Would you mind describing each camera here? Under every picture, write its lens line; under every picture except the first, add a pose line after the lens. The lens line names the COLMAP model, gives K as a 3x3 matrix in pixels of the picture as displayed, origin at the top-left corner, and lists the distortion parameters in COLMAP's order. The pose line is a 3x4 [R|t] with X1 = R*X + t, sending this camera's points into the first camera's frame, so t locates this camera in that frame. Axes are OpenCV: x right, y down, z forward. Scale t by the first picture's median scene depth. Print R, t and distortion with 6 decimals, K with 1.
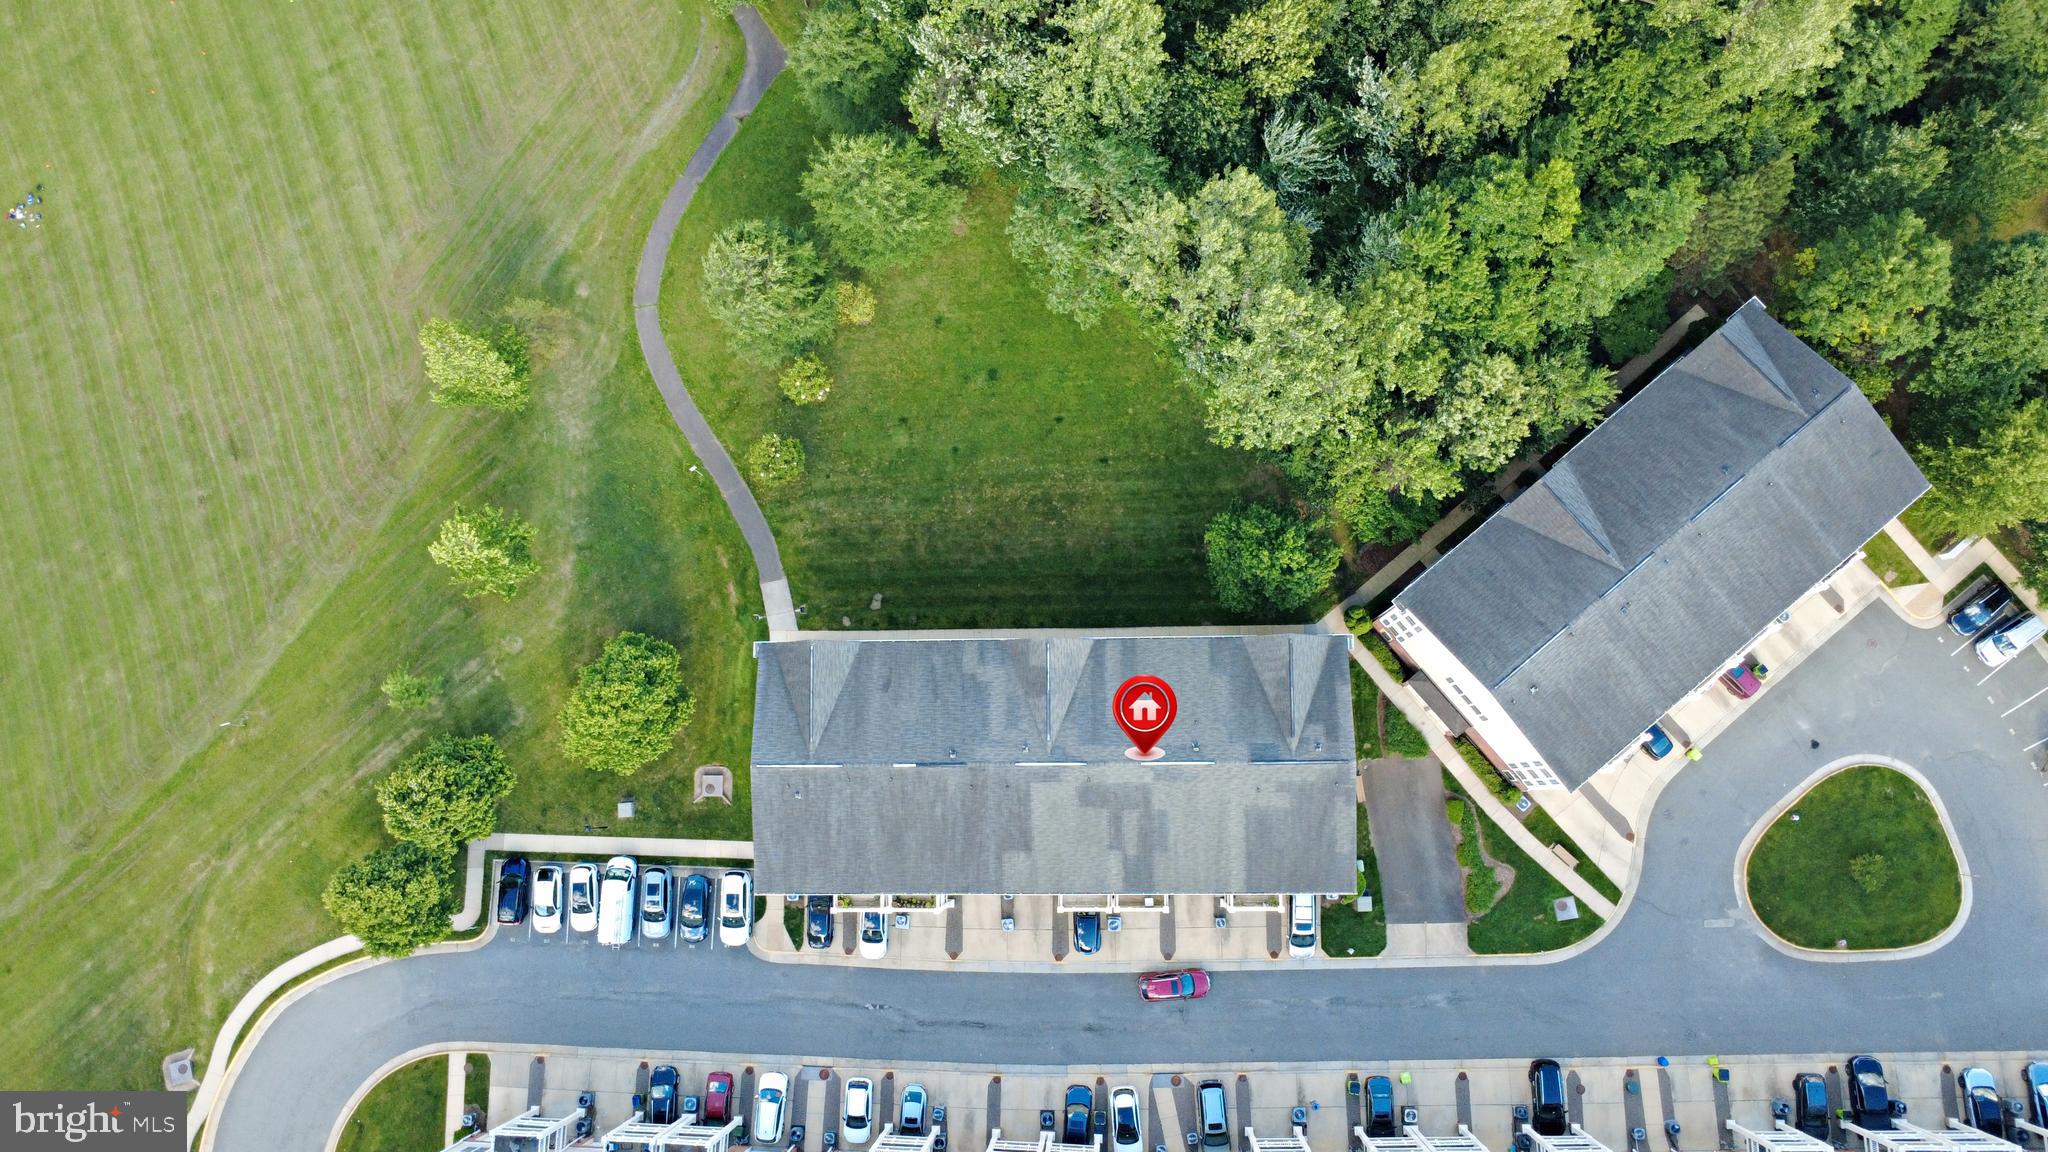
lens RADIAL K [[1511.7, 0, 1024.0], [0, 1511.7, 576.0], [0, 0, 1]] dist [0.002190, -0.001266]
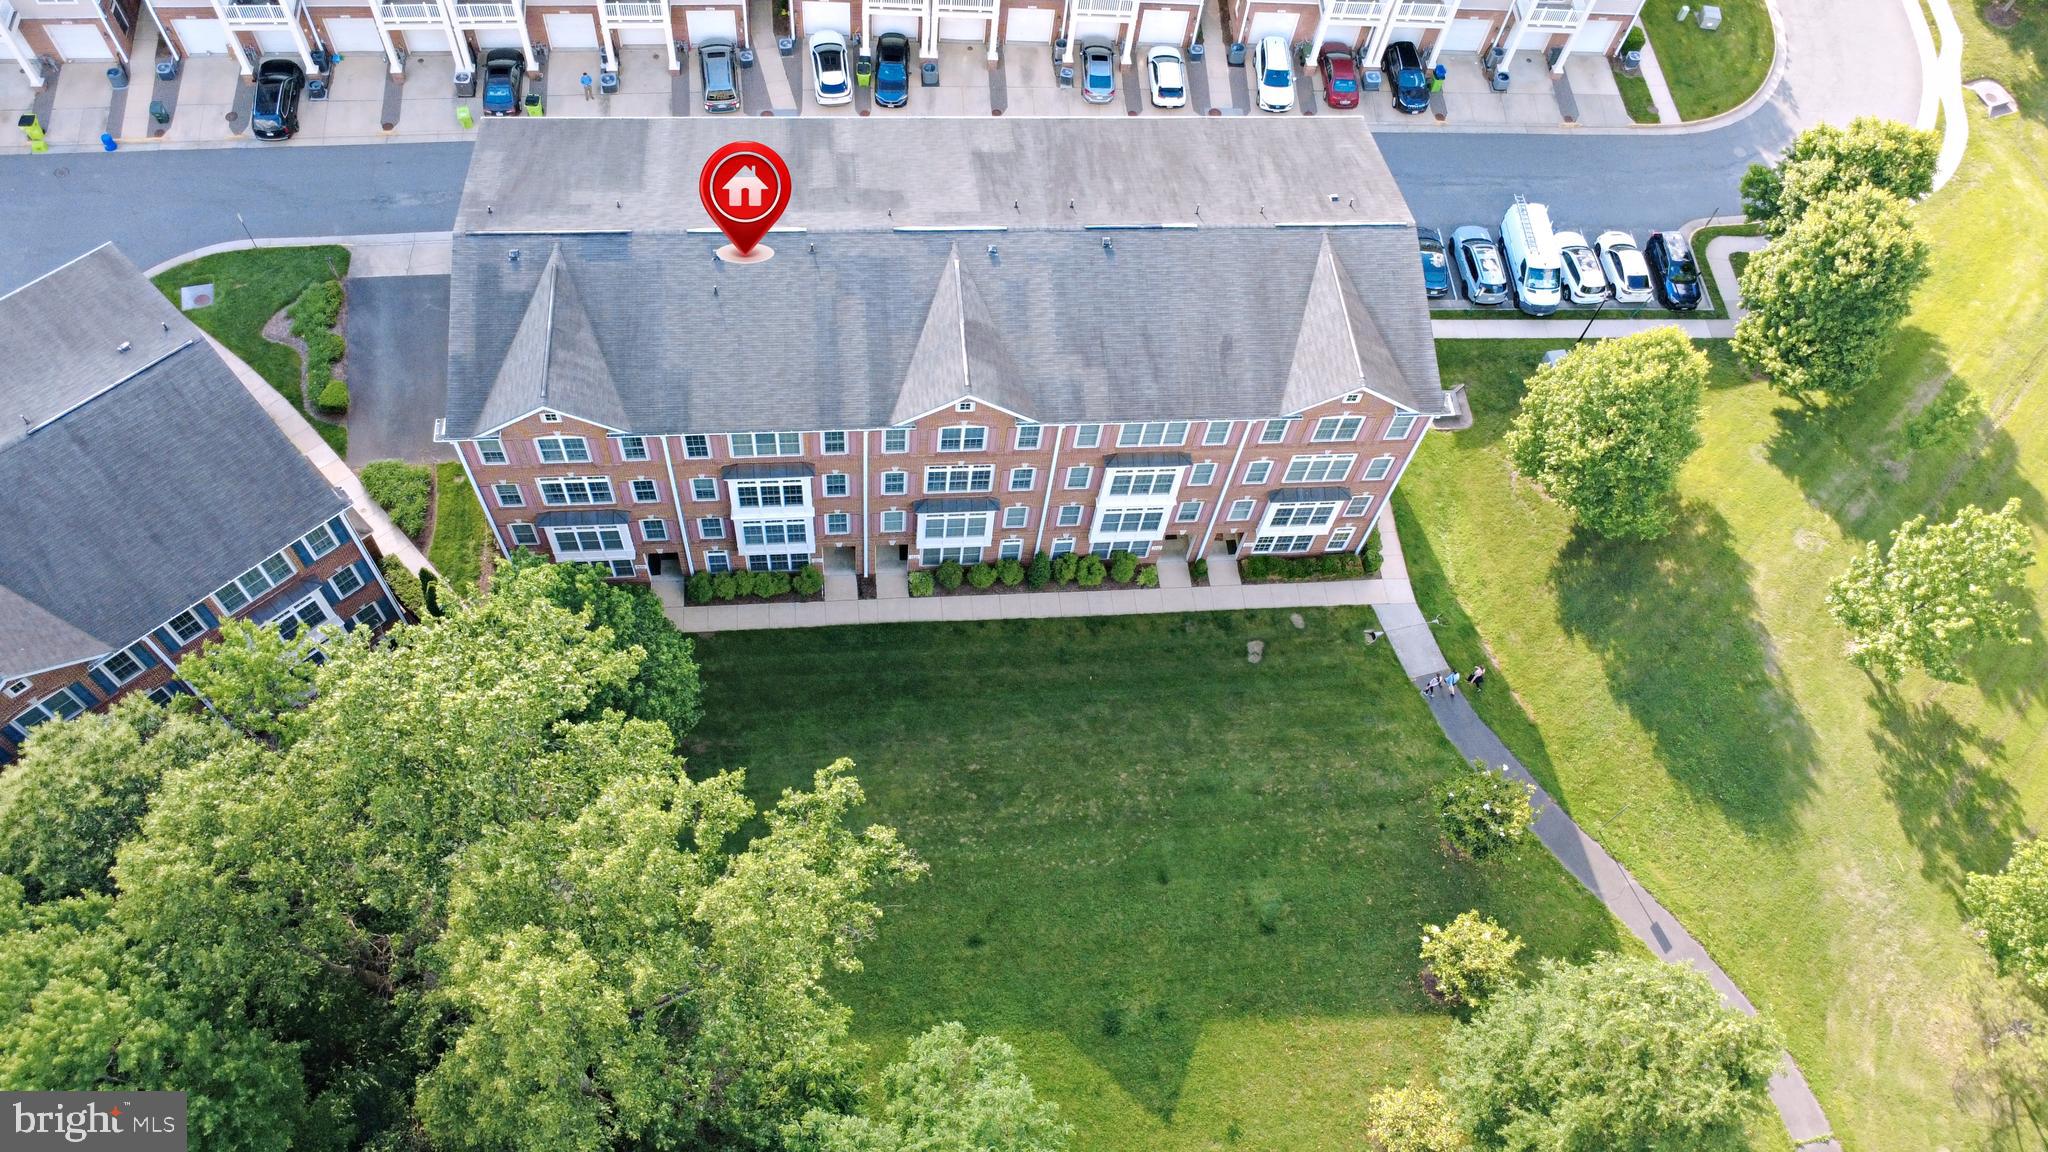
lens RADIAL K [[1511.7, 0, 1024.0], [0, 1511.7, 576.0], [0, 0, 1]] dist [0.002190, -0.001266]
pose [[-0.996086, 0.063735, -0.061237, 0.031585], [-0.087898, -0.787041, 0.610606, -0.339550], [-0.009278, 0.613599, 0.789563, 0.531796]]
